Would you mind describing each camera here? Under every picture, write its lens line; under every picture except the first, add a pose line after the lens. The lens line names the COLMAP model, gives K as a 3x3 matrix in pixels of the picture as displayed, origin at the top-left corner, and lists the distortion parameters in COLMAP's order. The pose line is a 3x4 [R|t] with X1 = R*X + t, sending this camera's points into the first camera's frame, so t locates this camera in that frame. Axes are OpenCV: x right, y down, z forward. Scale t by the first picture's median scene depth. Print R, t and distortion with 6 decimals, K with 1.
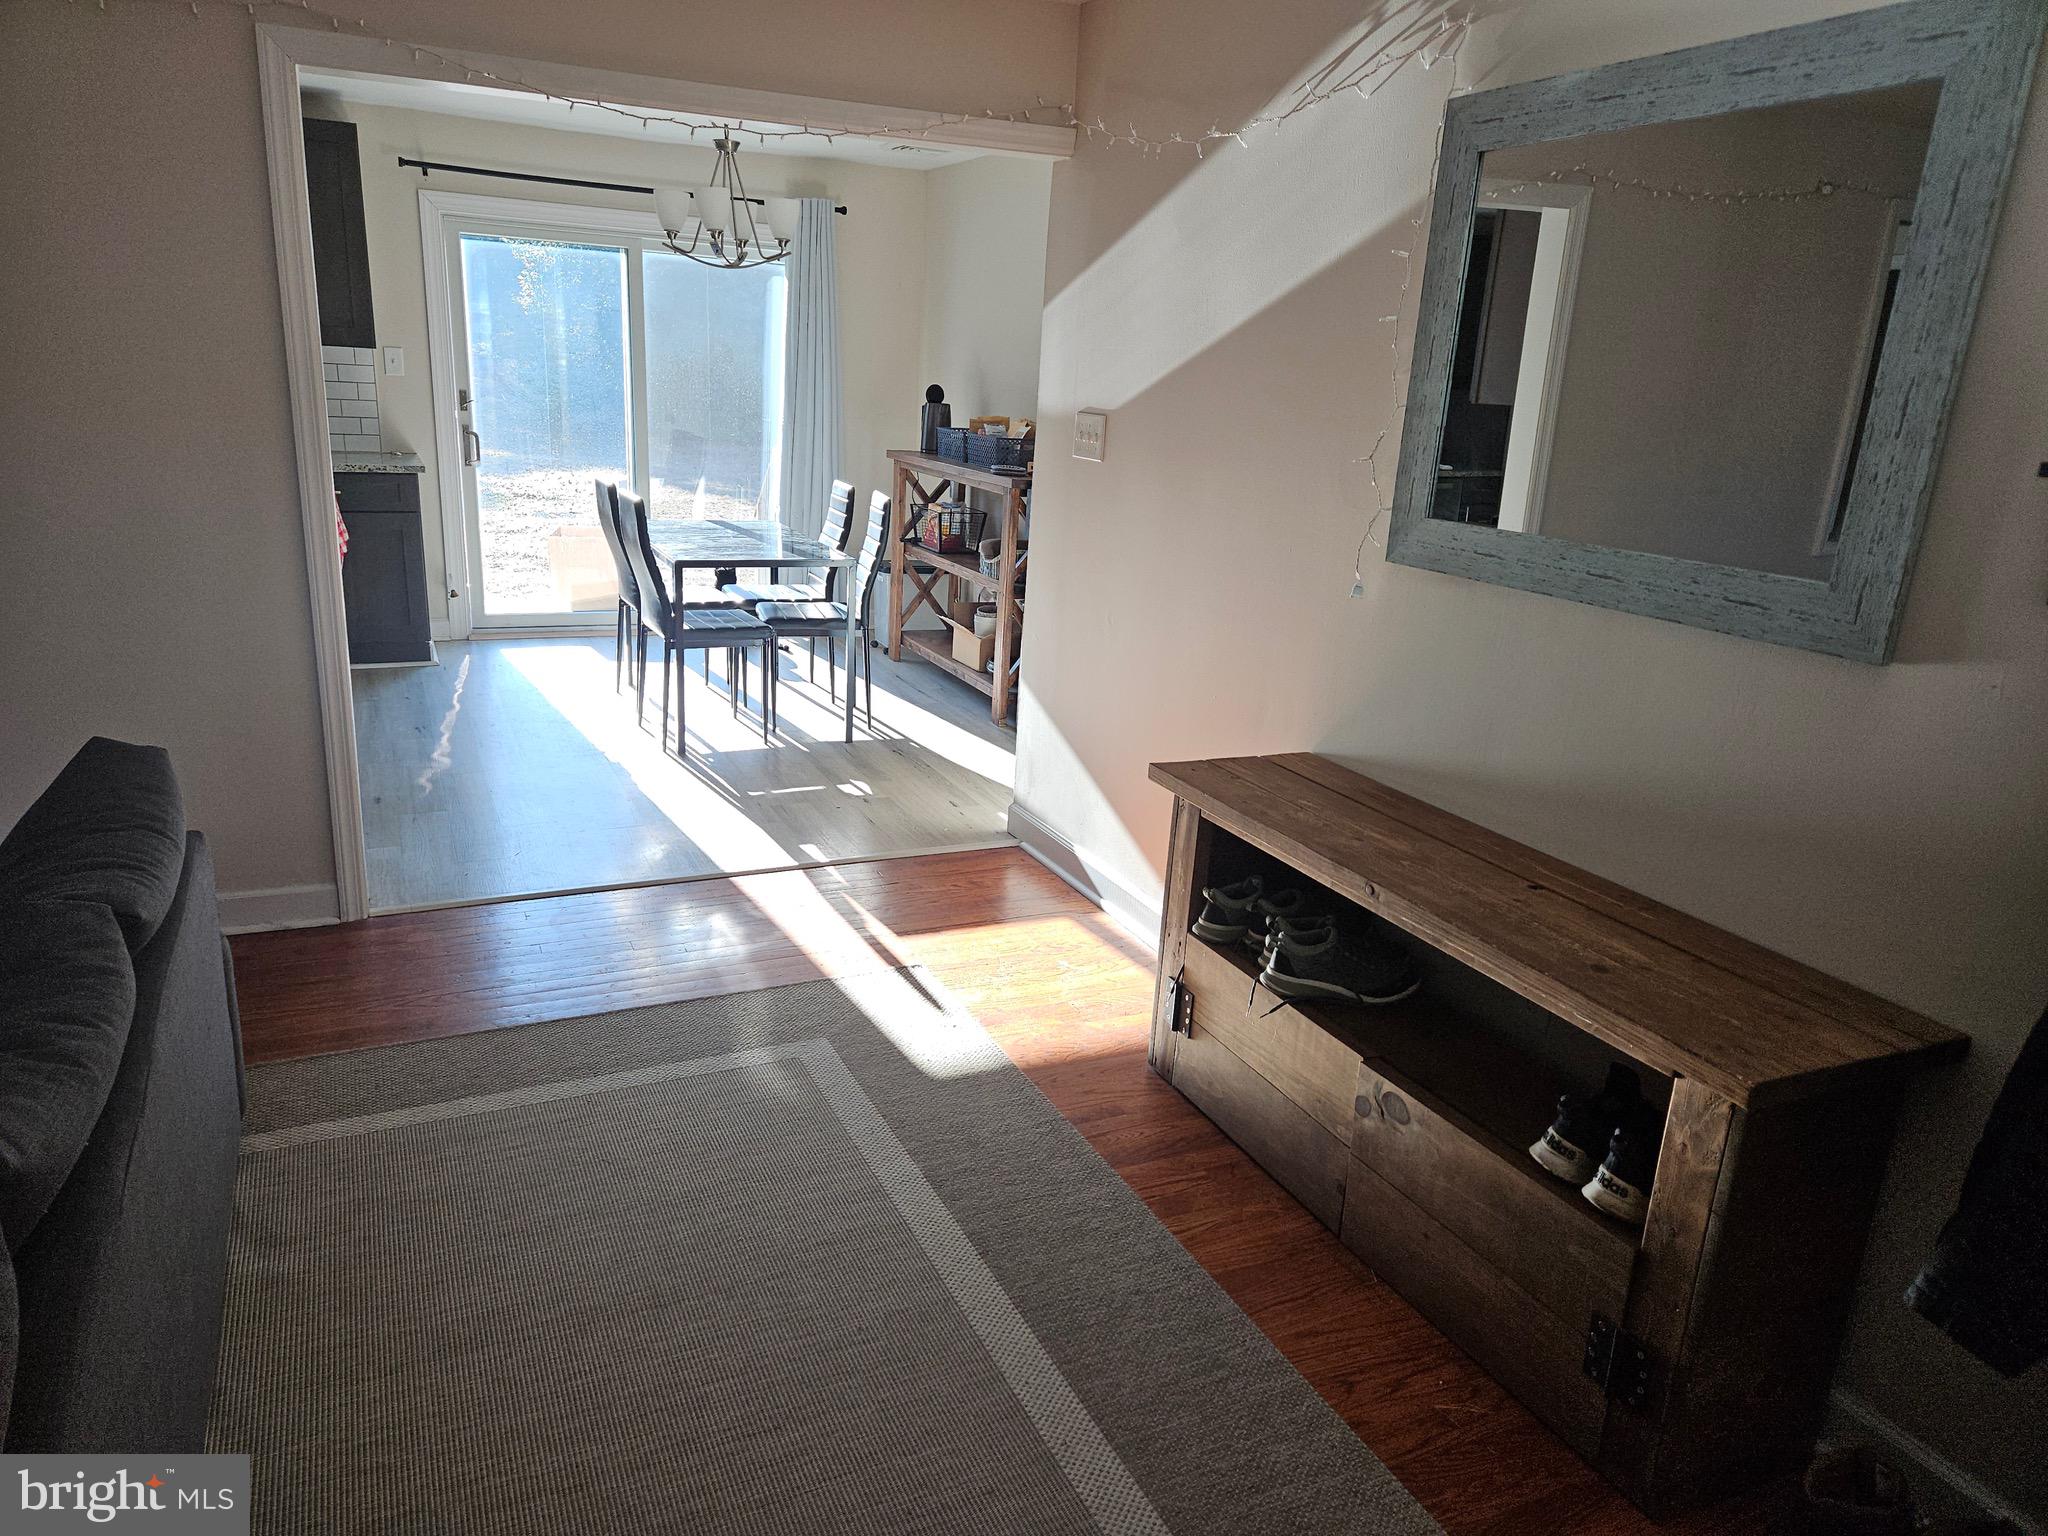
lens RADIAL K [[1359.1, 0, 998.1], [0, 1359.1, 777.2], [0, 0, 1]] dist [0.080165, -0.062798]
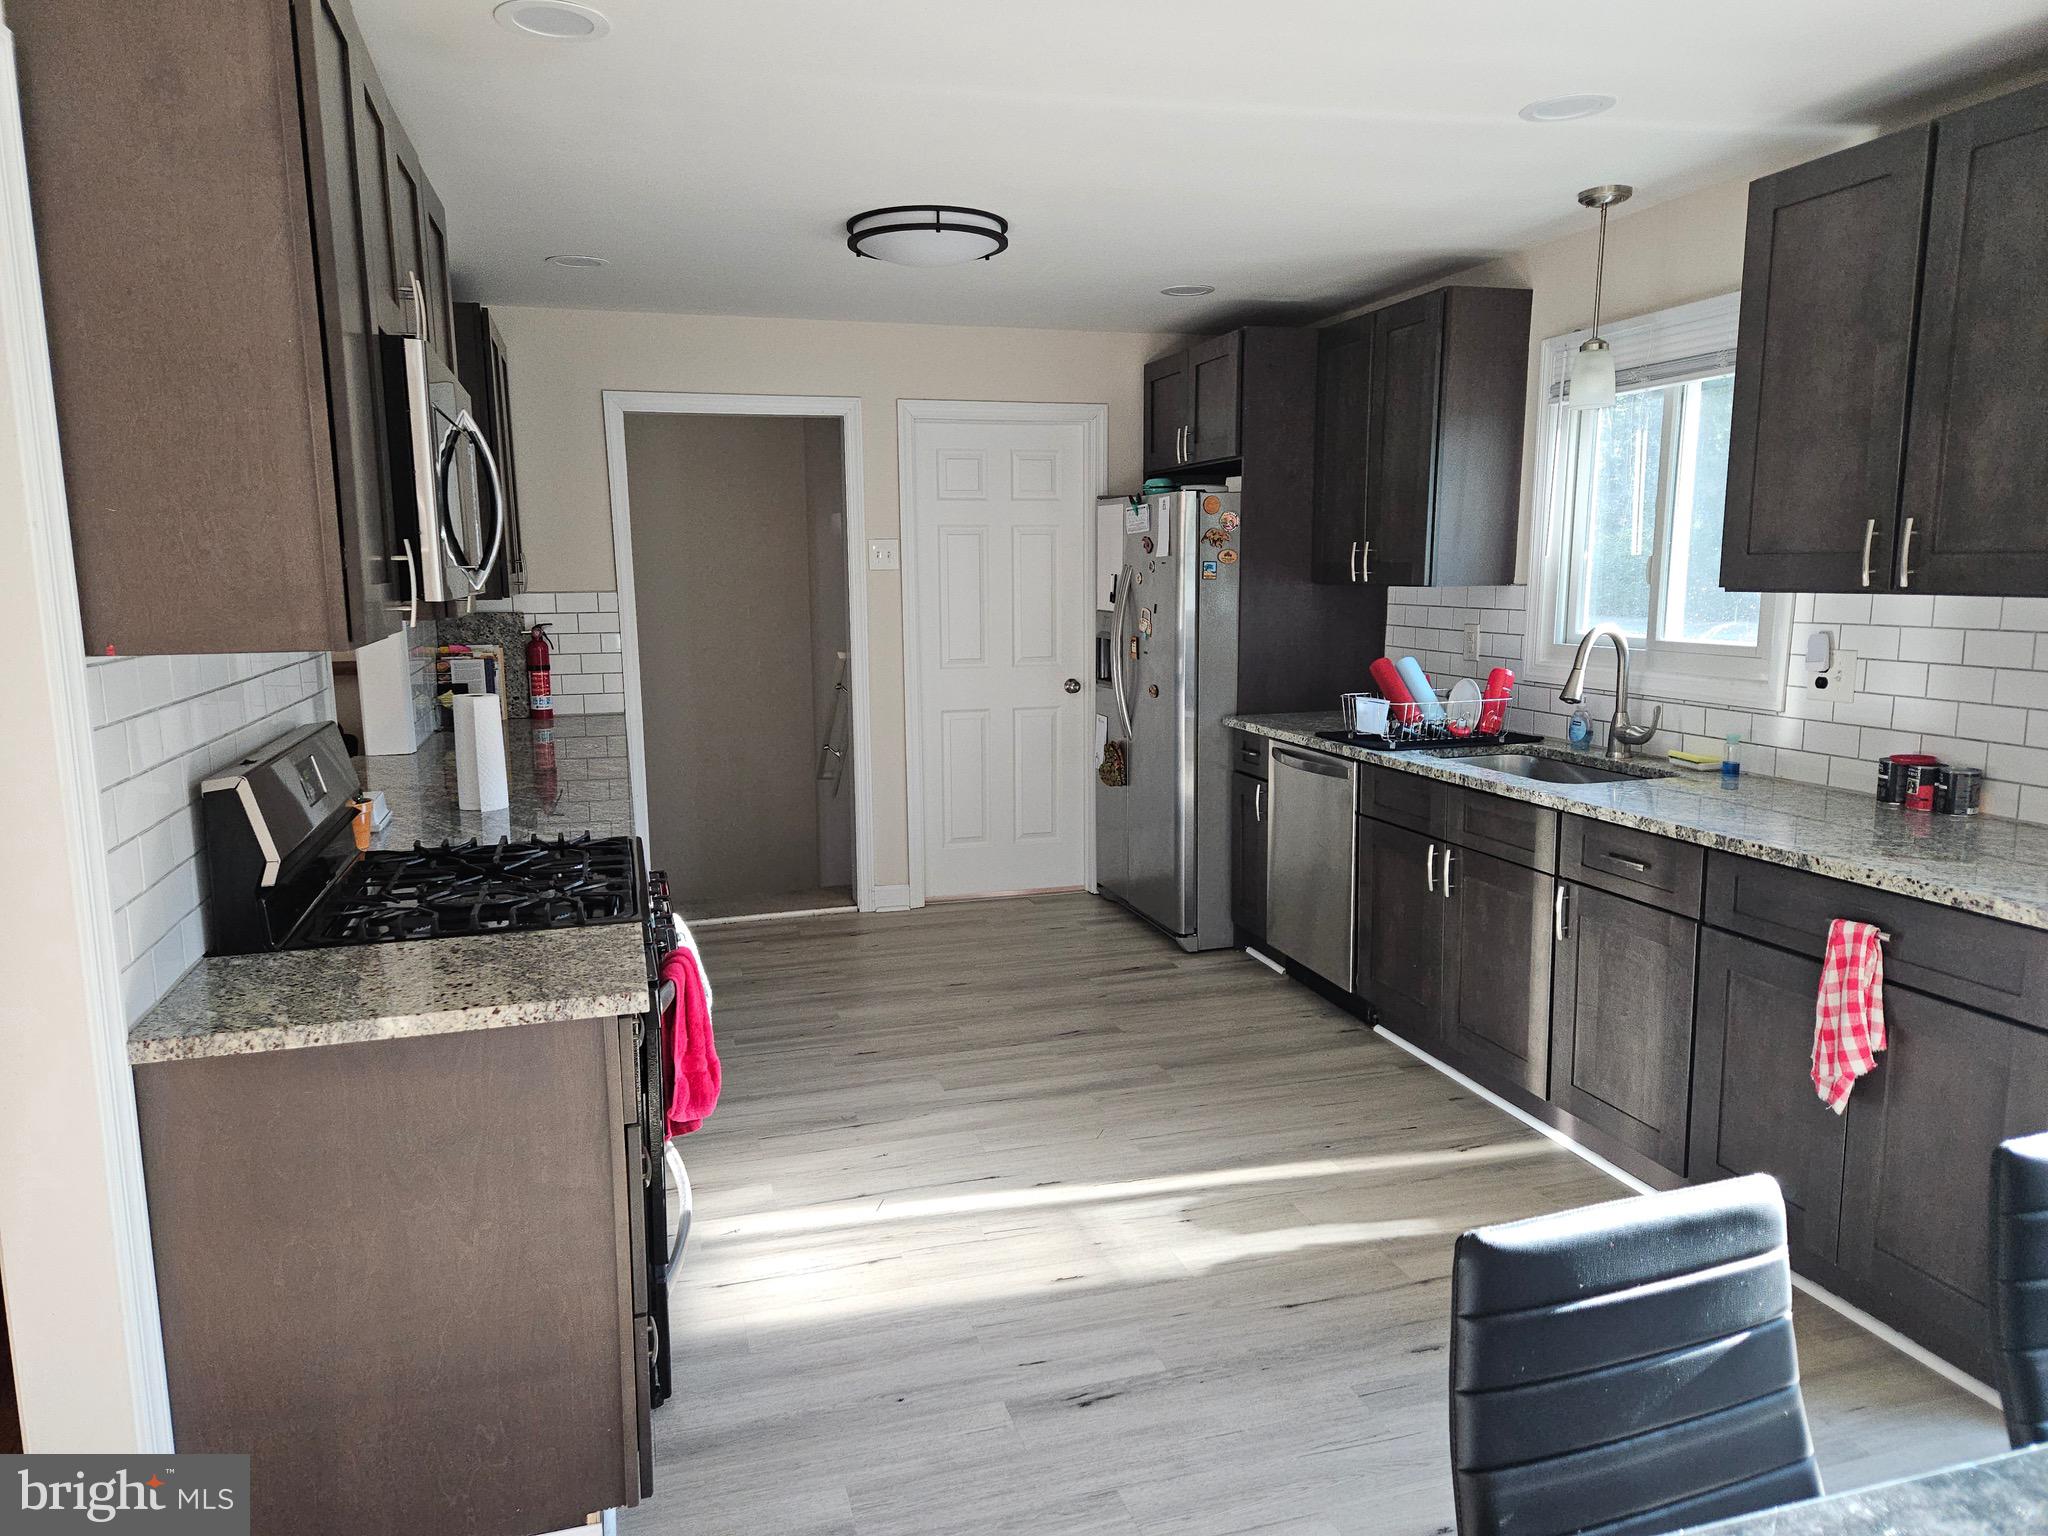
lens RADIAL K [[1359.1, 0, 1003.4], [0, 1359.1, 775.3], [0, 0, 1]] dist [0.080165, -0.062798]
pose [[-0.146293, 0.106514, -0.983490, -0.035668], [-0.277294, 0.949914, 0.144125, -0.272756], [0.949582, 0.293801, -0.109430, 0.888617]]
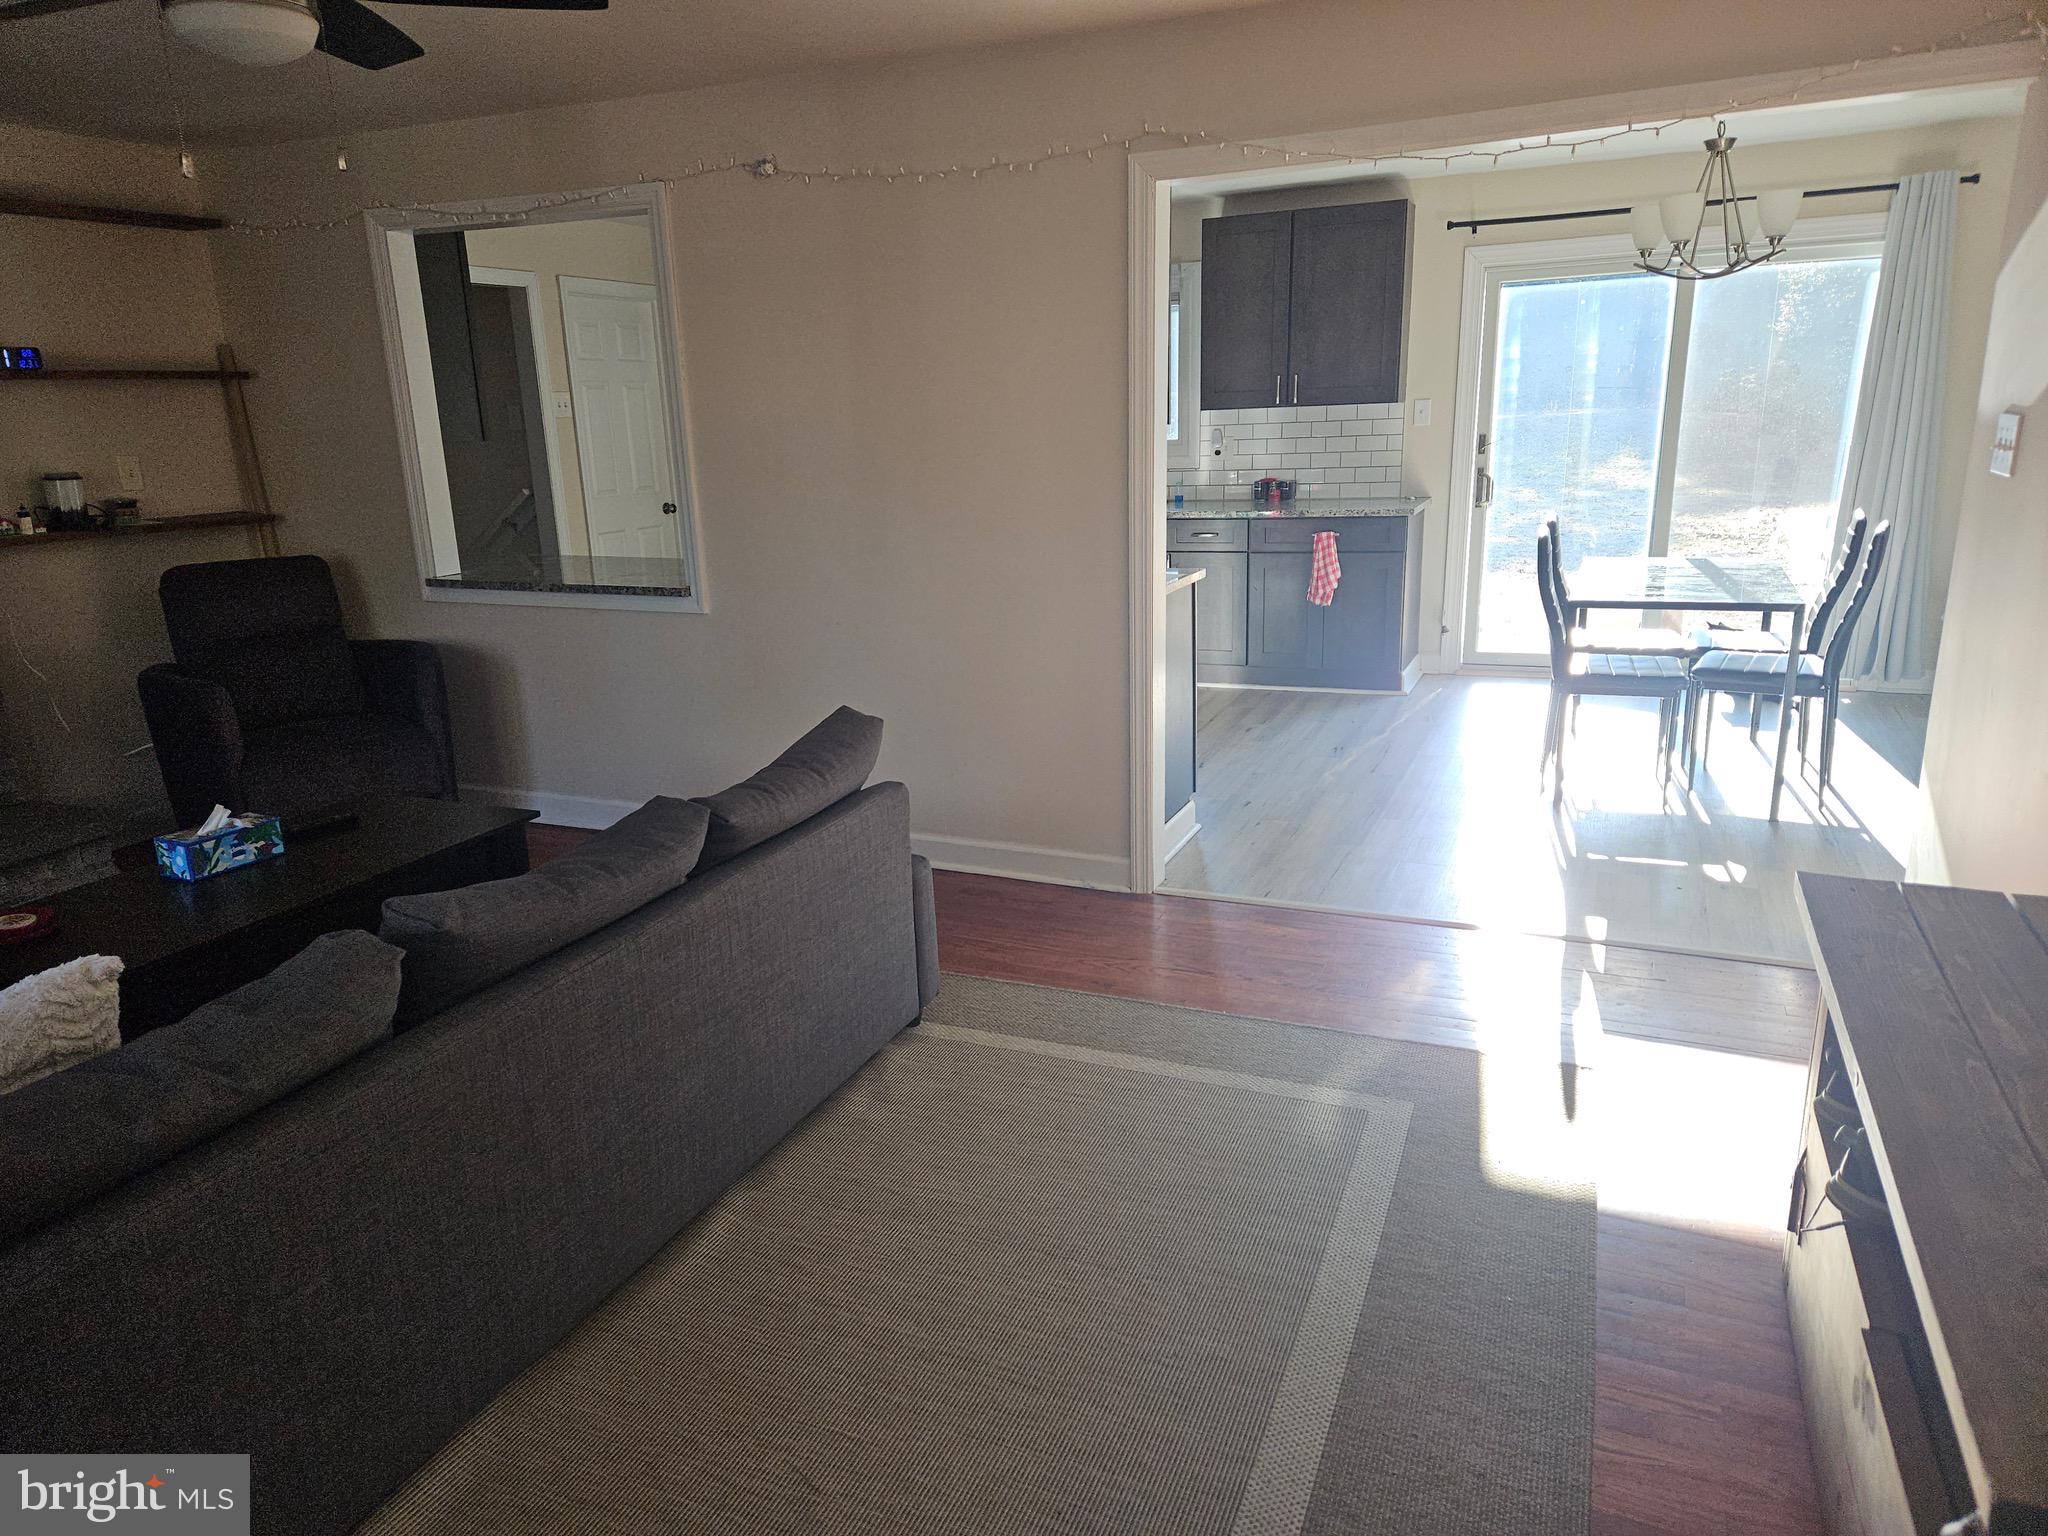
lens RADIAL K [[1359.1, 0, 1002.1], [0, 1359.1, 774.4], [0, 0, 1]] dist [0.080165, -0.062798]
pose [[0.661674, 0.125359, -0.739238, 0.212679], [-0.148939, 0.988252, 0.034274, -0.013403], [0.734850, 0.087423, 0.672571, 0.082314]]
